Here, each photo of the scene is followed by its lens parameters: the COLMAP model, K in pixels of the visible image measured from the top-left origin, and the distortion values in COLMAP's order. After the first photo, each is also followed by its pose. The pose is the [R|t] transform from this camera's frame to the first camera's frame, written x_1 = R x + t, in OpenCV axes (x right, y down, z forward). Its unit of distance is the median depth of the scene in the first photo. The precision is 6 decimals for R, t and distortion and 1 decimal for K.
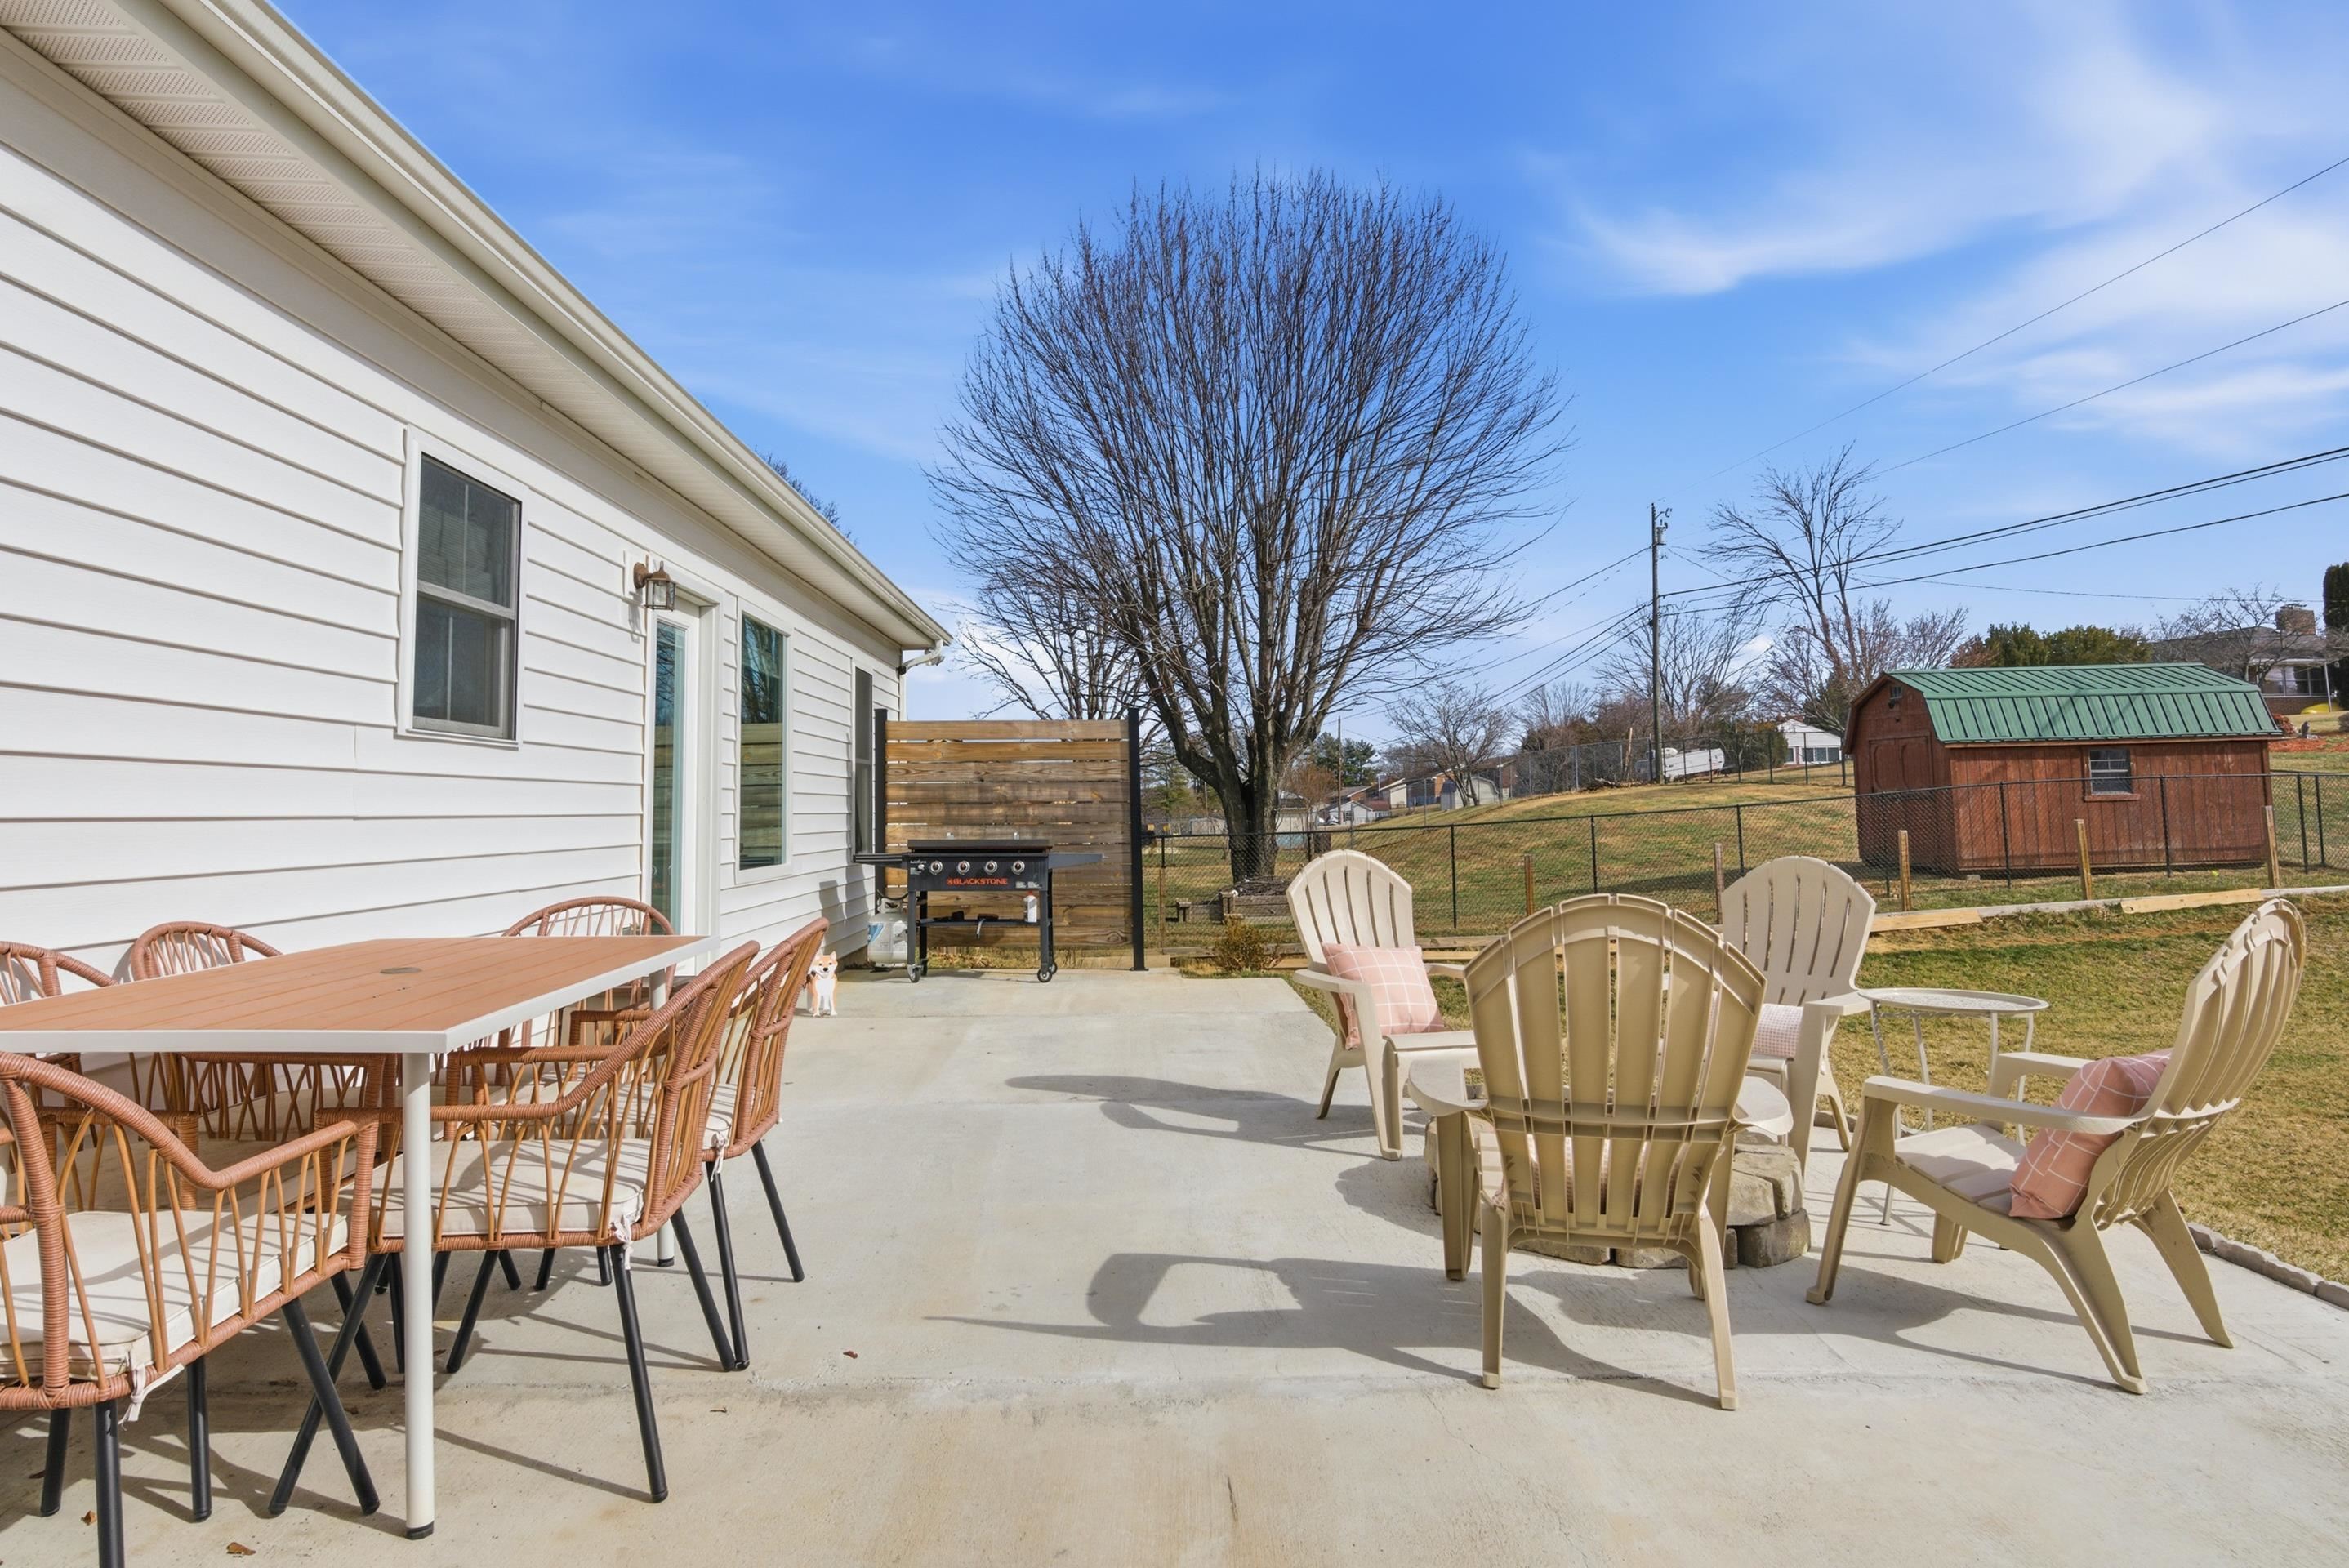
lens RADIAL K [[1366.3, 0, 1108.2], [0, 1366.3, 793.4], [0, 0, 1]] dist [0.002977, -0.001361]
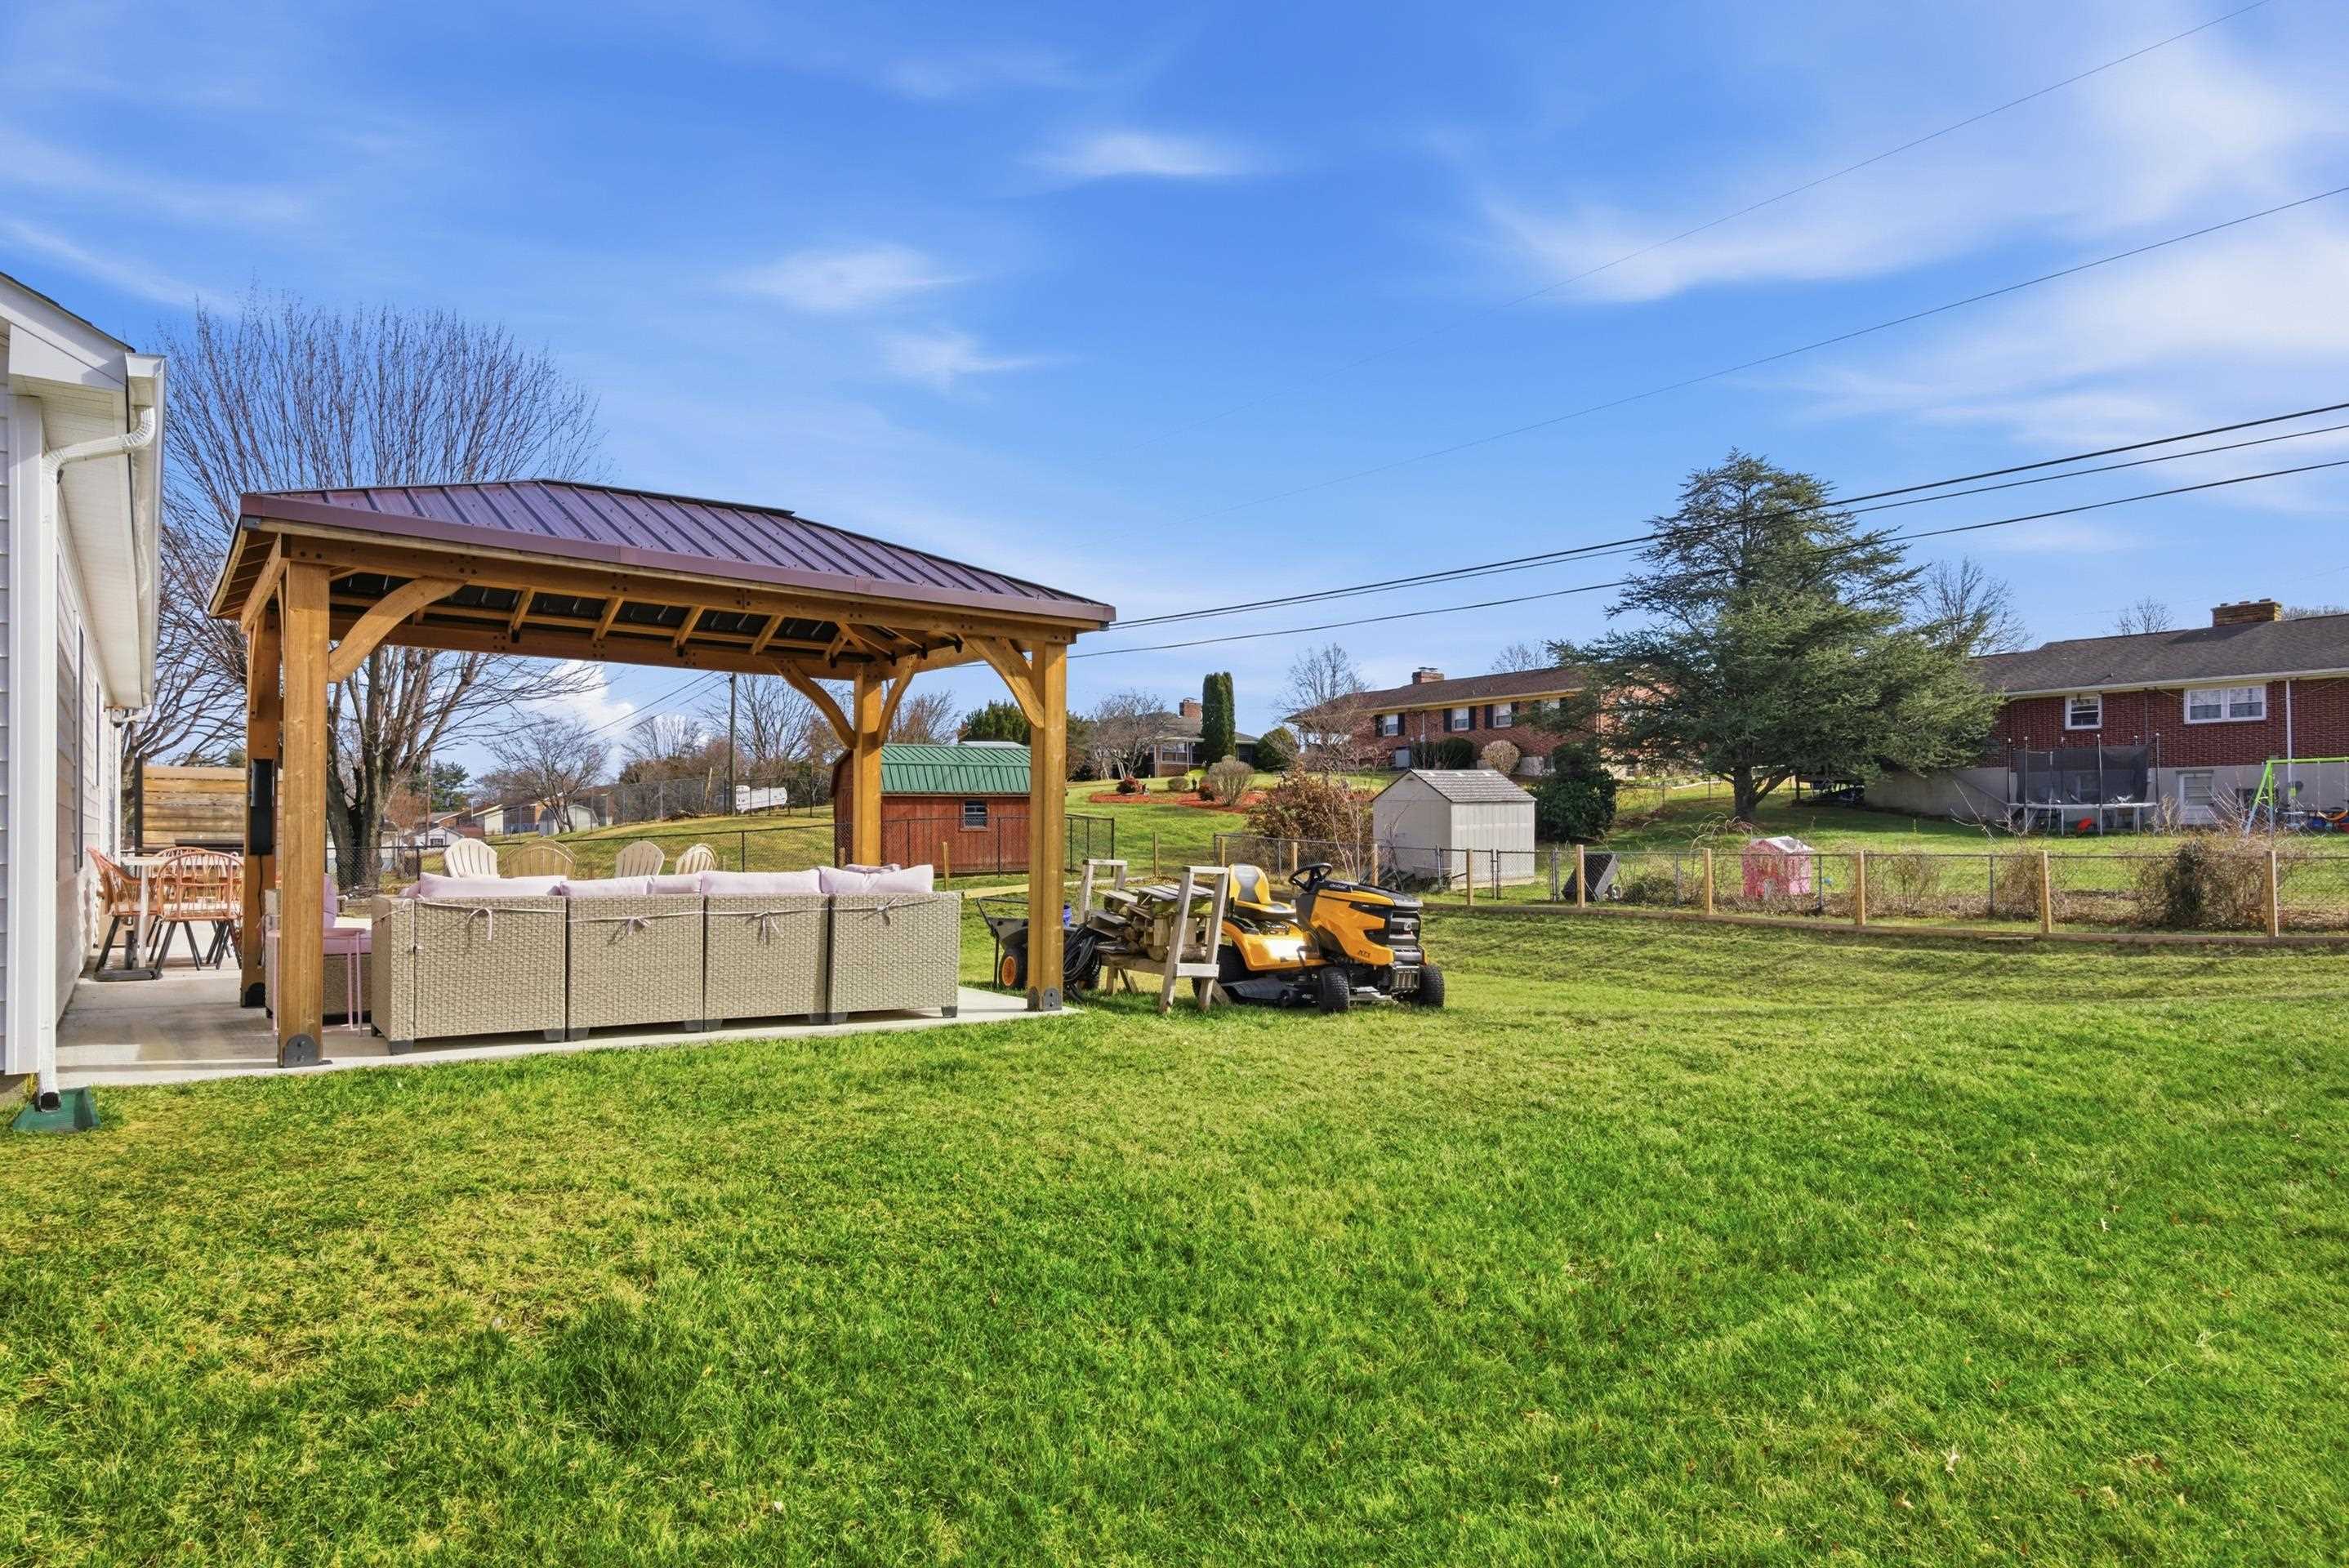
lens RADIAL K [[1355.7, 0, 1149.0], [0, 1355.7, 822.2], [0, 0, 1]] dist [0.002486, 0.000387]
pose [[0.790454, 0.017723, 0.612264, -0.080291], [-0.017143, 0.999830, -0.006810, 0.001474], [-0.612281, -0.005113, 0.790624, -0.378669]]
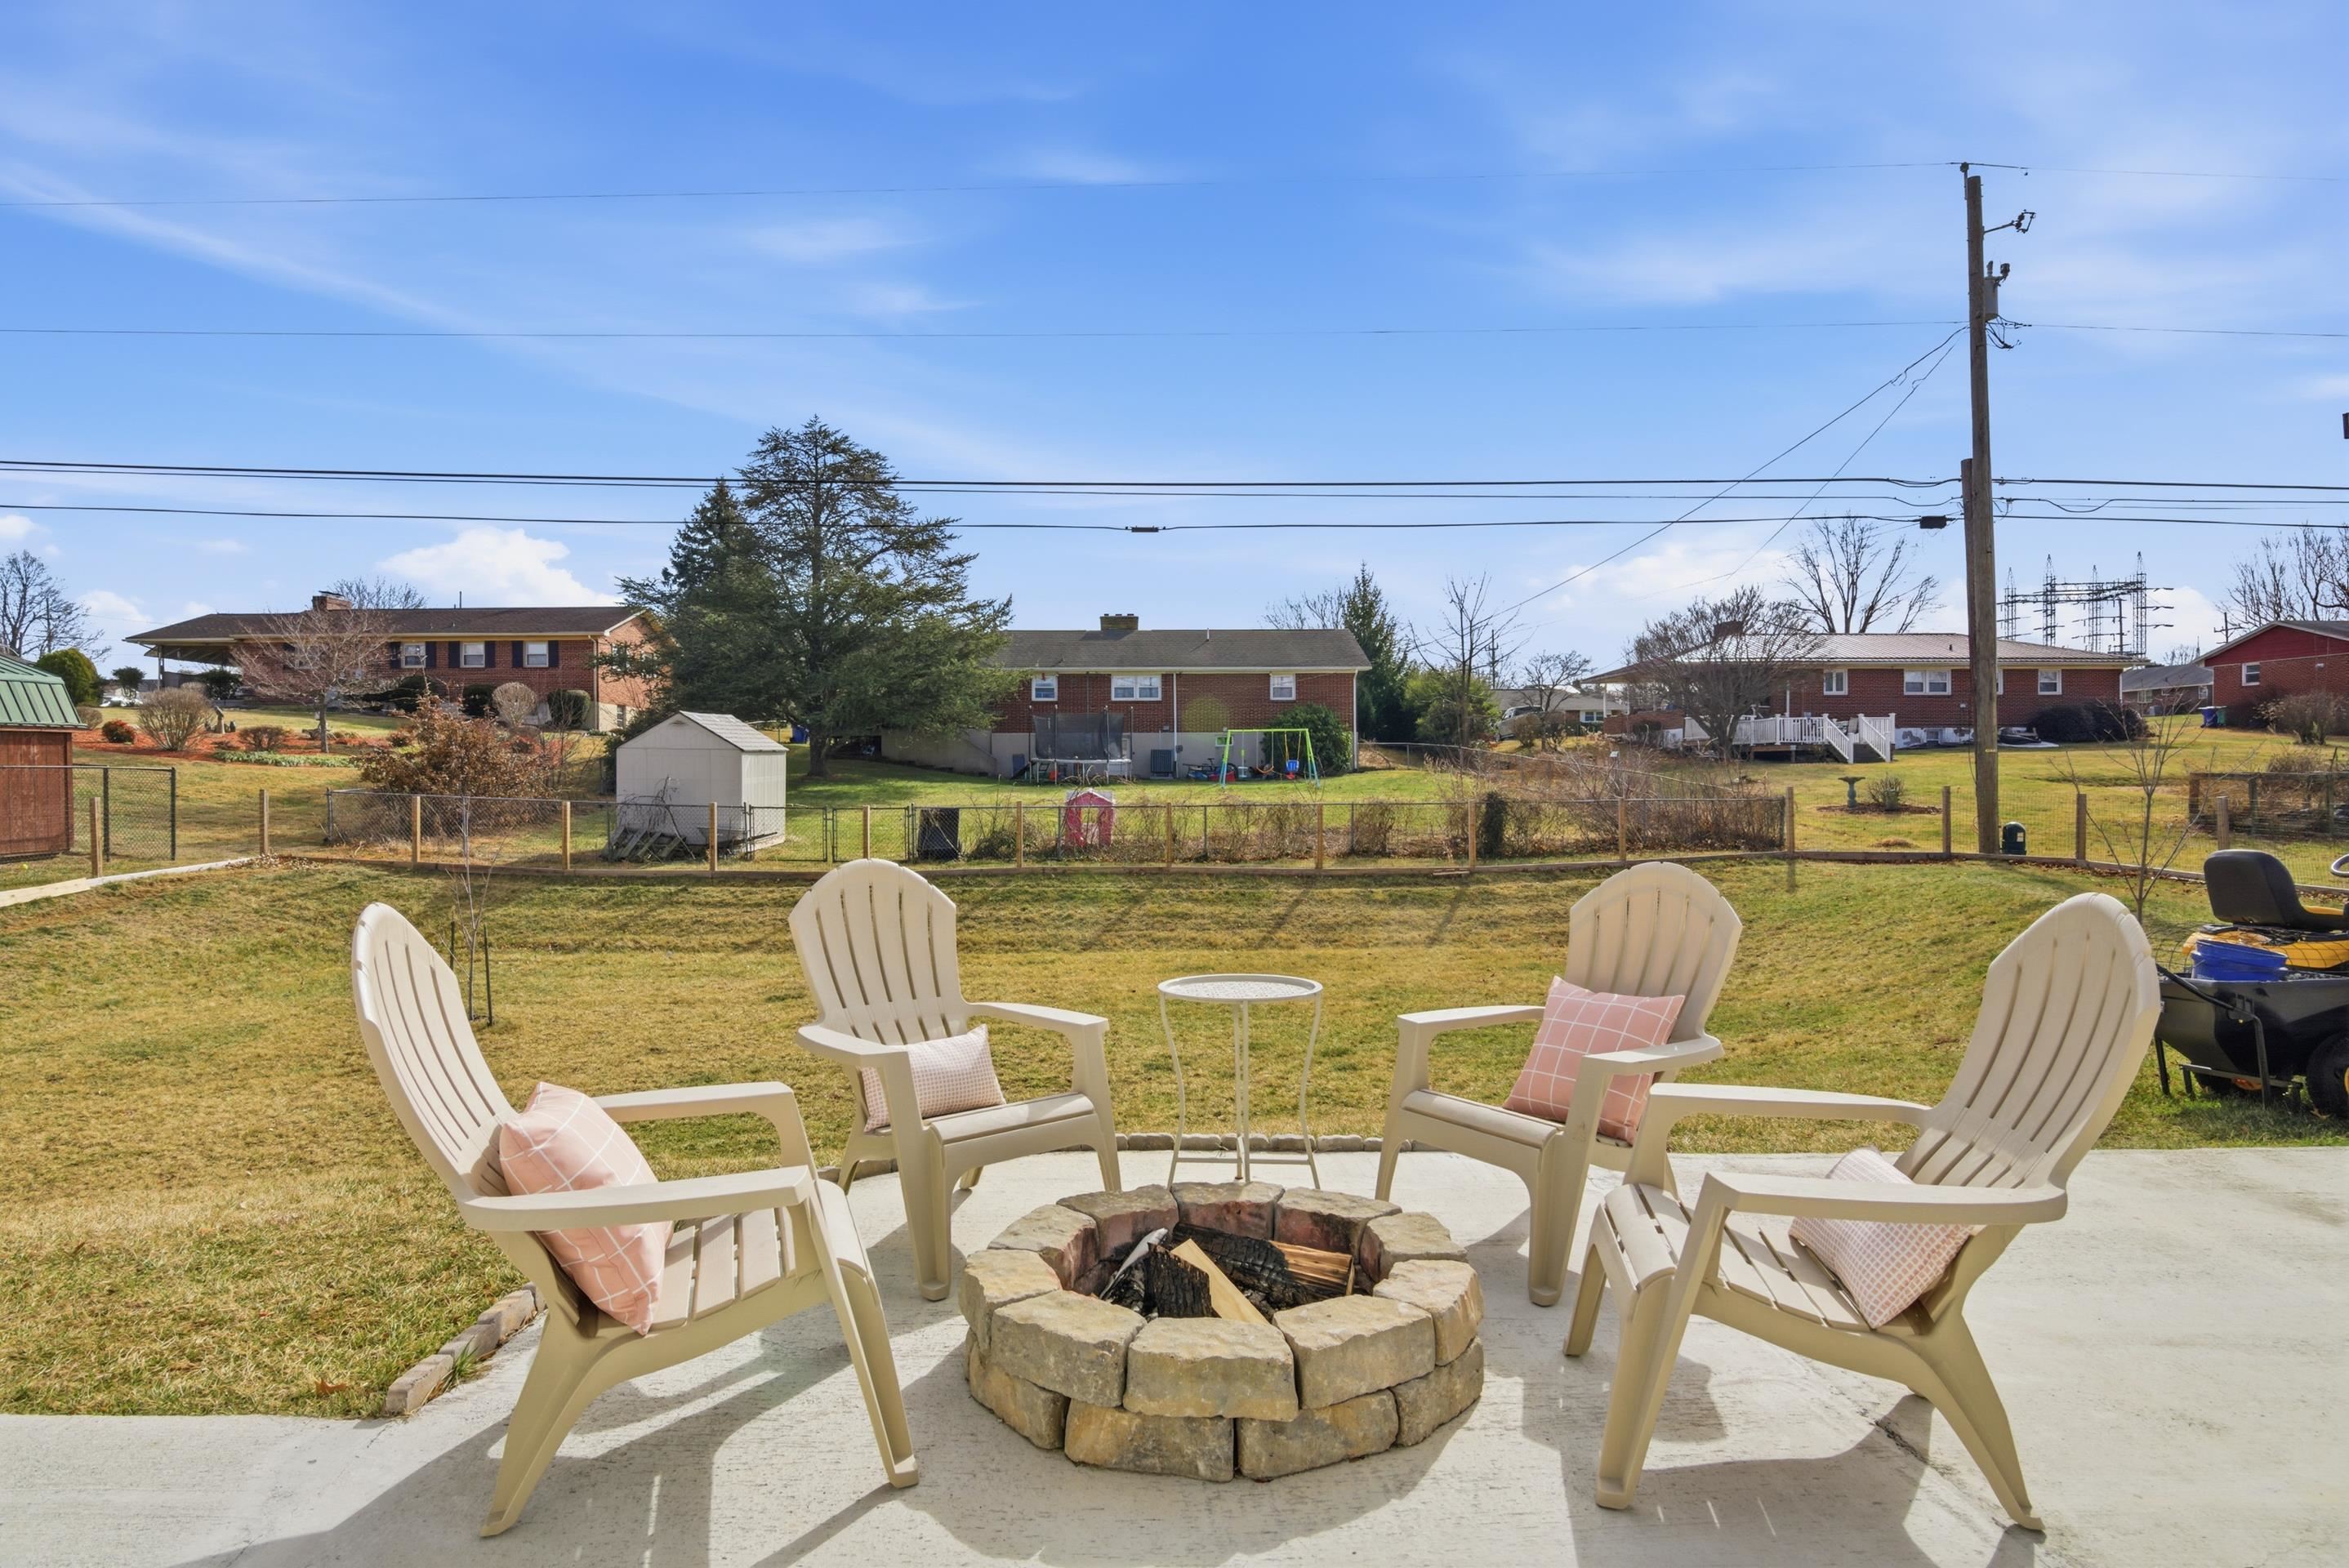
lens RADIAL K [[1210.9, 0, 1148.1], [0, 1210.9, 785.2], [0, 0, 1]] dist [-0.018477, -0.000375]
pose [[-0.012333, 0.007627, 0.999895, -0.042519], [-0.005827, 0.999953, -0.007700, 0.001774], [-0.999907, -0.005921, -0.012288, 0.163662]]
